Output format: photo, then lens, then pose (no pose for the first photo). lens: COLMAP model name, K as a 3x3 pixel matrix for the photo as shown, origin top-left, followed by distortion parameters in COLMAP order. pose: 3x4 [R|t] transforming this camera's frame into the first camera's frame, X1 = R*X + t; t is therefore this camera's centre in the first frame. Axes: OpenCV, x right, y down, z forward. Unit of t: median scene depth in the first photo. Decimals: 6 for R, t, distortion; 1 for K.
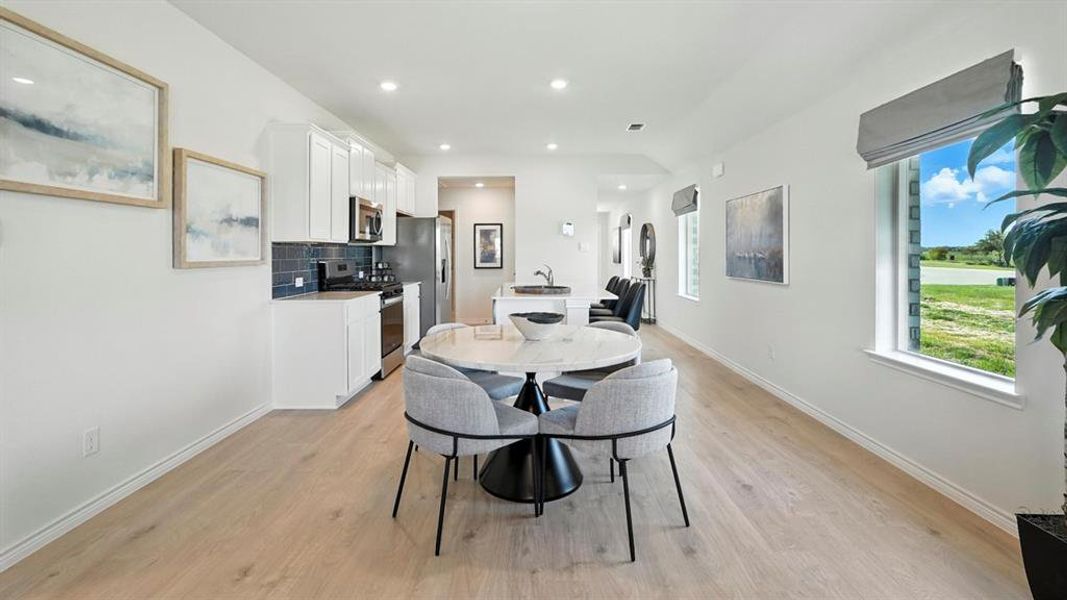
lens RADIAL K [[479.0, 0, 533.7], [0, 479.0, 254.6], [0, 0, 1]] dist [-0.013122, 0.007215]
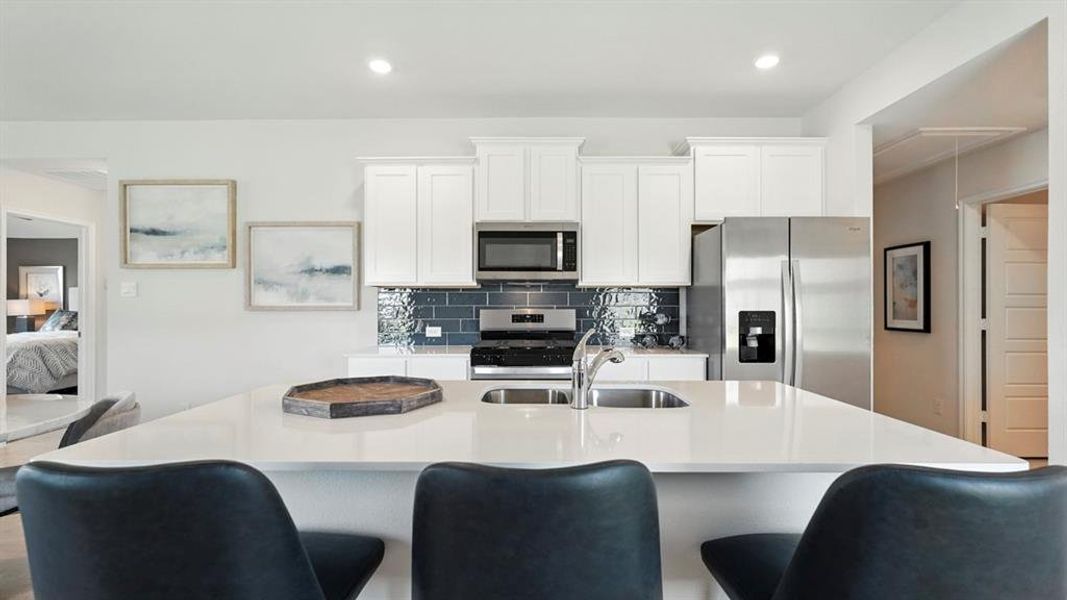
lens RADIAL K [[477.5, 0, 532.3], [0, 477.5, 301.8], [0, 0, 1]] dist [-0.013852, 0.006298]
pose [[-0.001885, -0.003353, -0.999993, 0.368578], [-0.002850, 0.999990, -0.003348, 0.003675], [0.999994, 0.002844, -0.001894, 1.092560]]
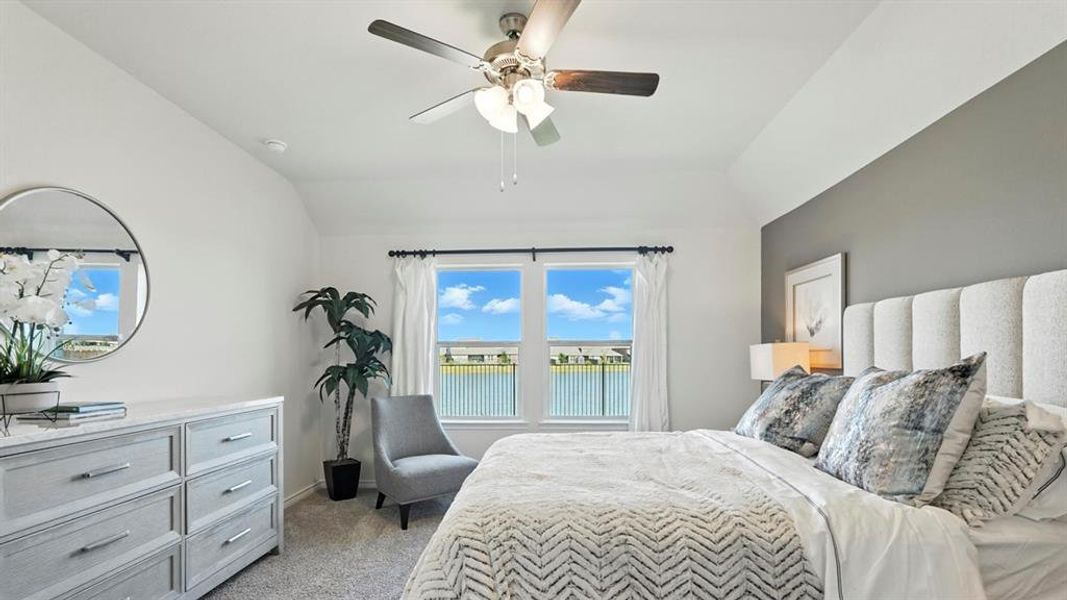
lens RADIAL K [[477.5, 0, 526.0], [0, 477.5, 365.6], [0, 0, 1]] dist [-0.013852, 0.006298]
pose [[-0.999000, 0.005112, 0.044413, -0.934777], [0.006117, 0.999728, 0.022514, 0.009911], [-0.044285, 0.022763, -0.998760, 0.061766]]
